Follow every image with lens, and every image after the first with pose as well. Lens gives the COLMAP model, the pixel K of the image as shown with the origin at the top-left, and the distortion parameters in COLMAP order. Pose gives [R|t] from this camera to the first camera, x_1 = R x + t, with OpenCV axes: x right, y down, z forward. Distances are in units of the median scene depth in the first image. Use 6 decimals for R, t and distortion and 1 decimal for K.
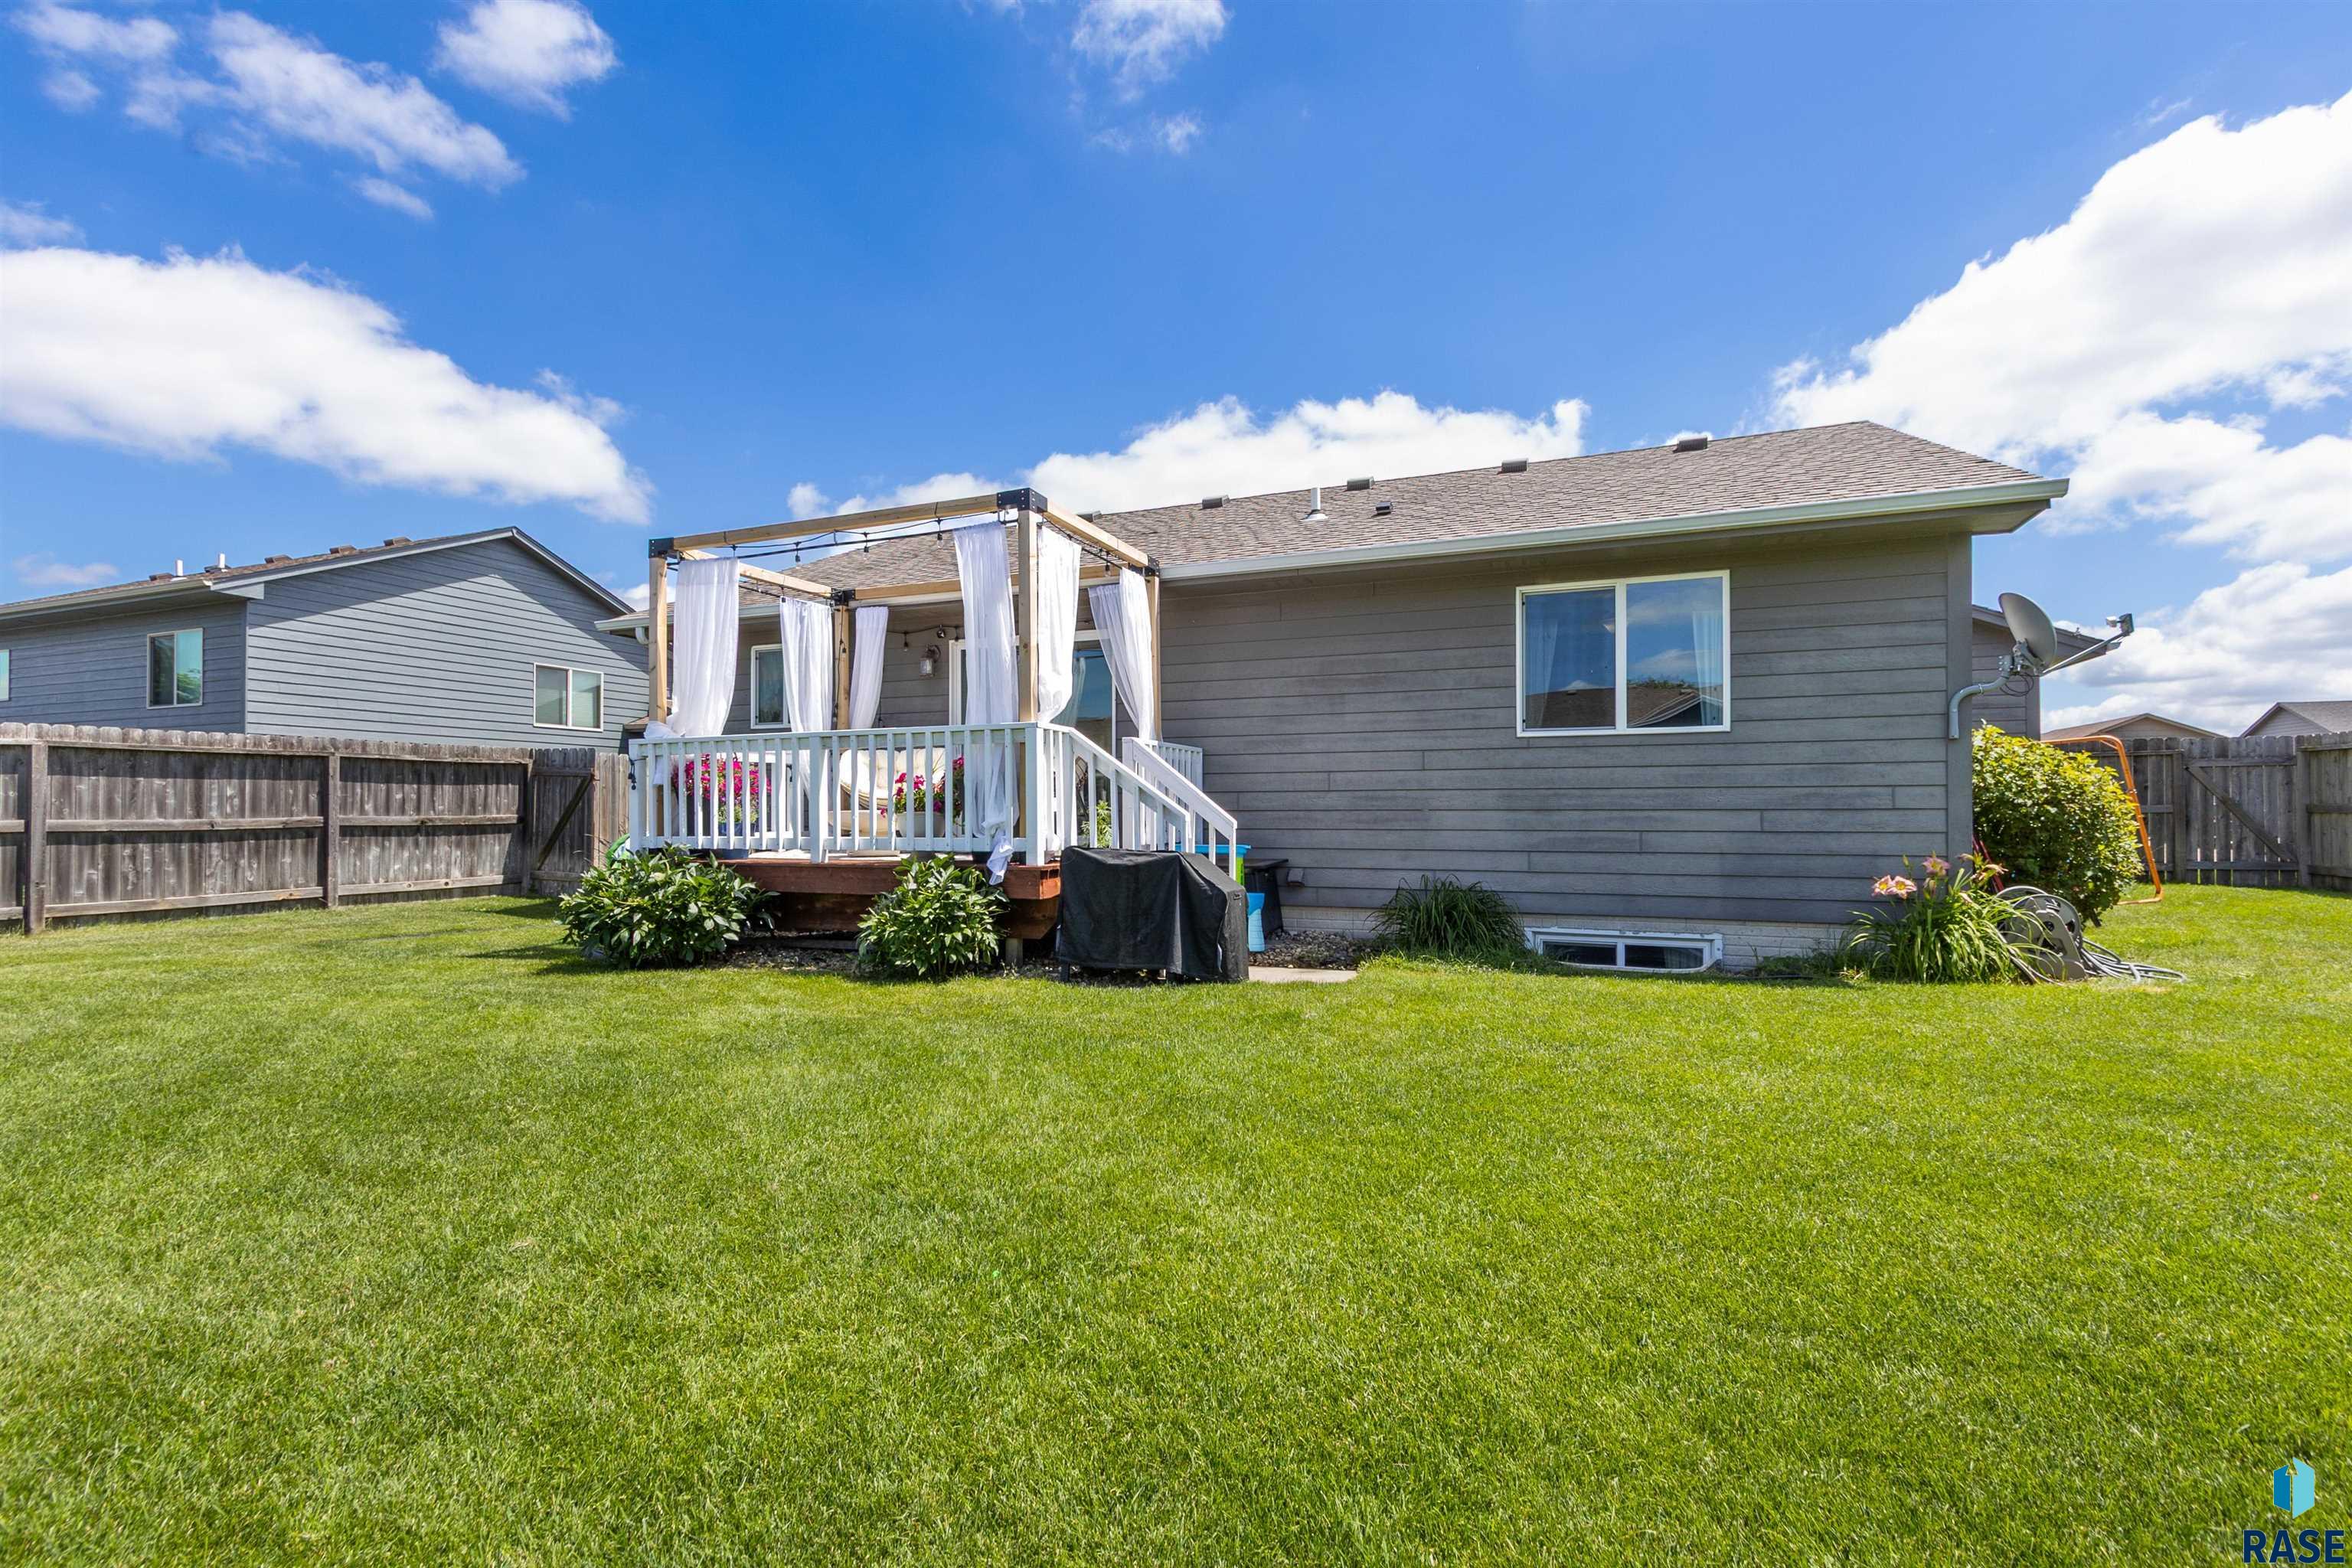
lens RADIAL K [[1073.2, 0, 1166.4], [0, 1073.2, 802.4], [0, 0, 1]] dist [0.002752, -0.001499]
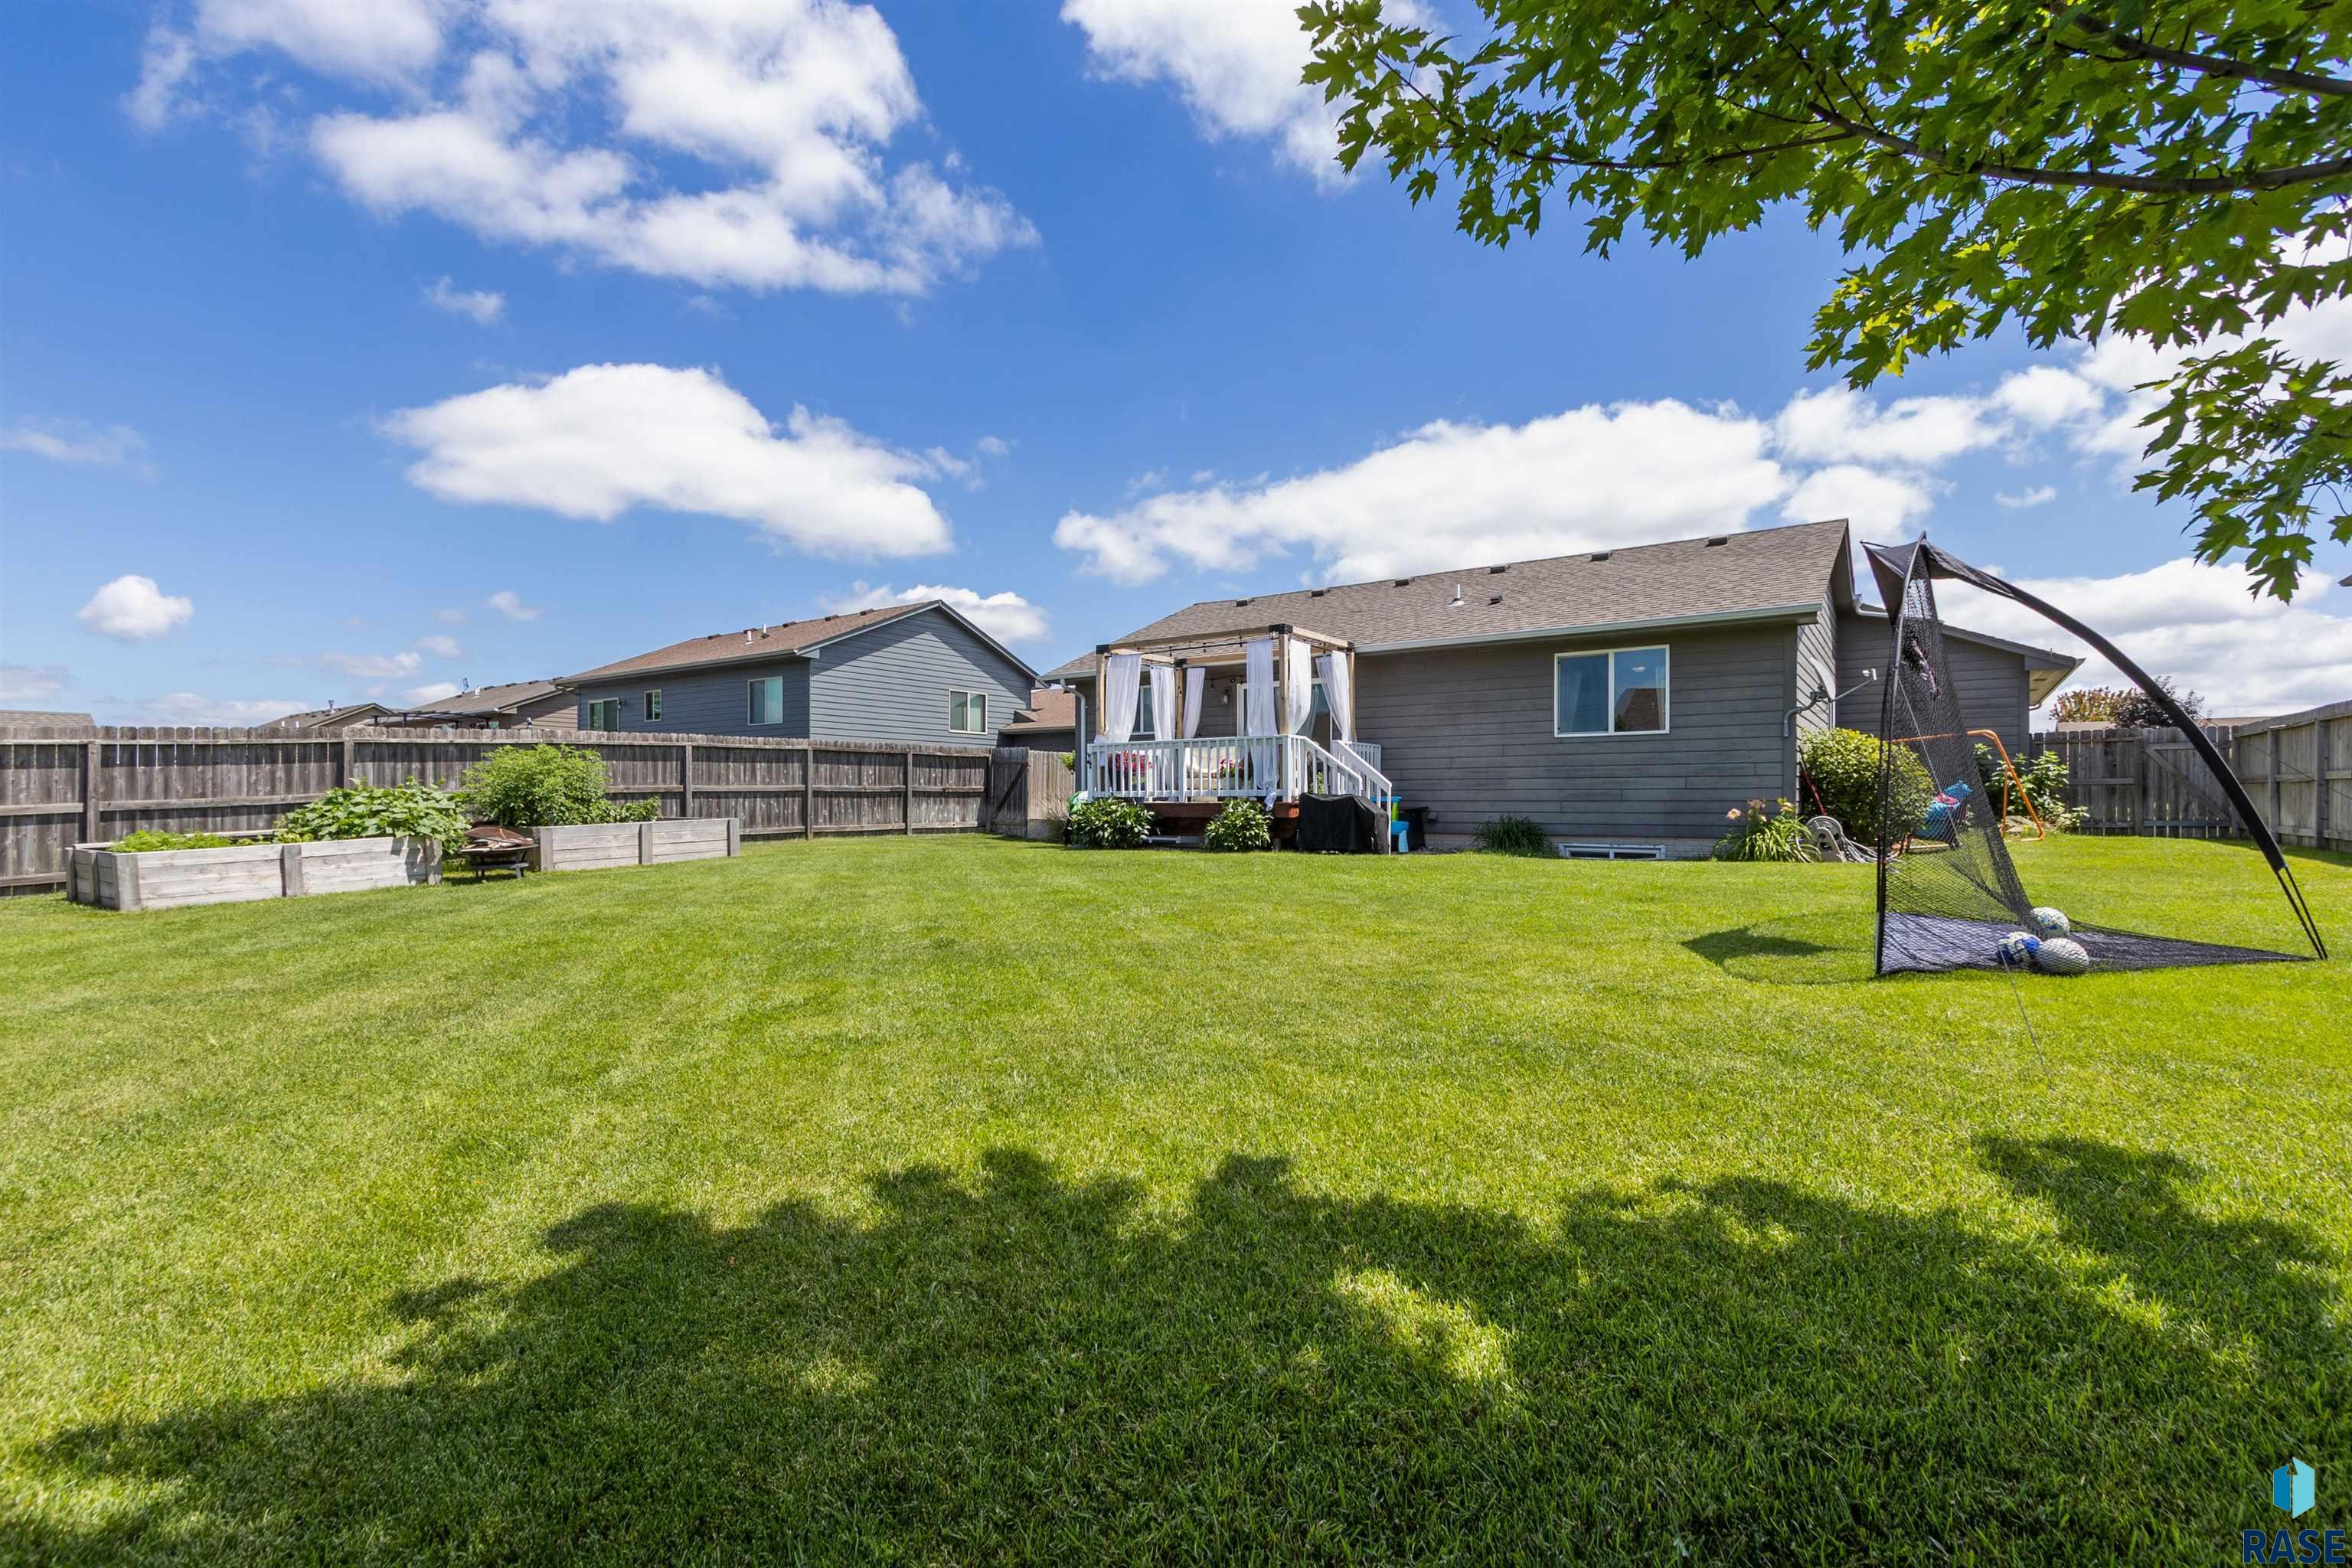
lens RADIAL K [[1073.2, 0, 1161.2], [0, 1073.2, 795.0], [0, 0, 1]] dist [0.002752, -0.001499]
pose [[0.972397, 0.000848, -0.233331, 0.100082], [-0.000388, 0.999998, 0.002018, 0.030827], [0.233333, -0.001871, 0.972395, -0.858563]]
